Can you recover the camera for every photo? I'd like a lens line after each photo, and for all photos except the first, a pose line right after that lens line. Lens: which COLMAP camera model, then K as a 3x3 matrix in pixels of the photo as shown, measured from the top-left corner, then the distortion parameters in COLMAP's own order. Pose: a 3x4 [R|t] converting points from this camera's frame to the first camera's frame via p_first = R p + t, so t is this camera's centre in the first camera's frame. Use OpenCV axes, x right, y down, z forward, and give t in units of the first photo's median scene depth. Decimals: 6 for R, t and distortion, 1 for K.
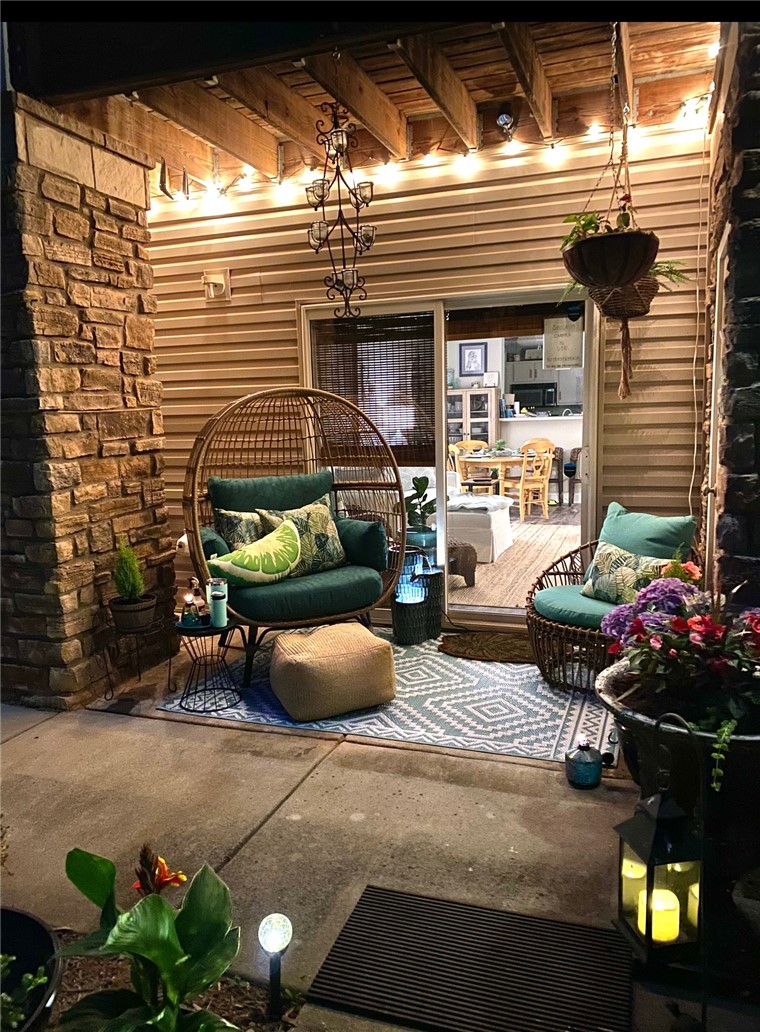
lens RADIAL K [[764.2, 0, 380.0], [0, 764.2, 516.0], [0, 0, 1]] dist [0.001746, 0.000013]
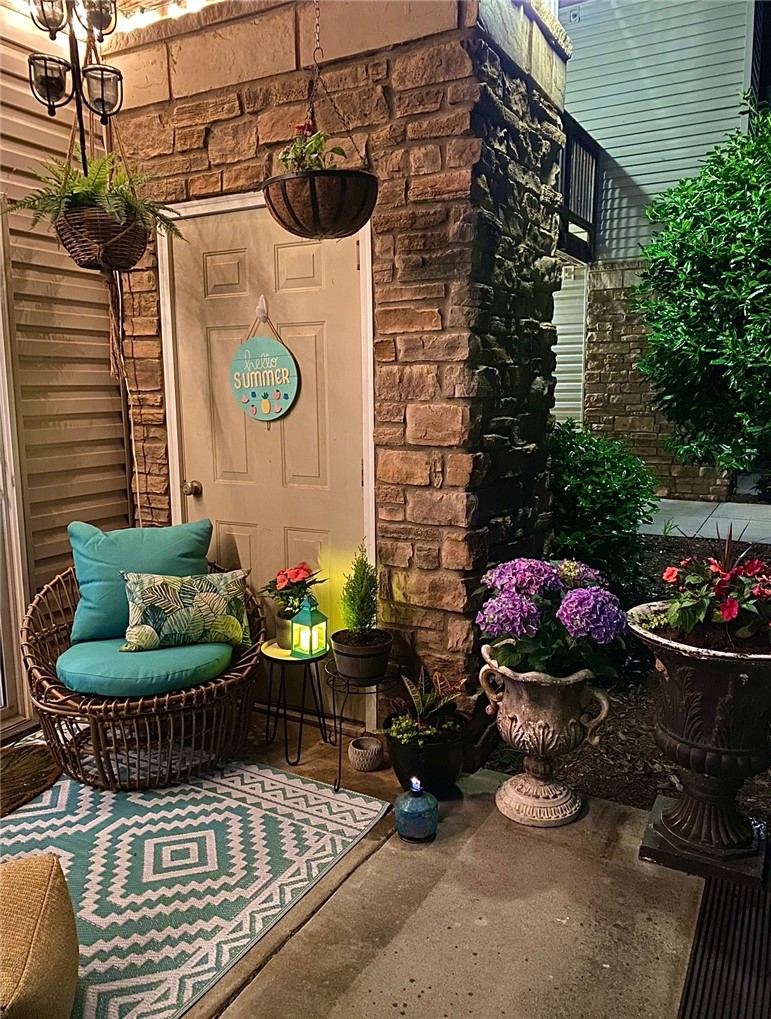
lens RADIAL K [[781.9, 0, 385.4], [0, 781.9, 505.7], [0, 0, 1]] dist [0.007147, 0.003009]
pose [[0.156969, -0.124156, 0.979768, -0.439653], [0.139513, 0.984906, 0.102455, -0.080541], [-0.977700, 0.120608, 0.171921, 0.692646]]
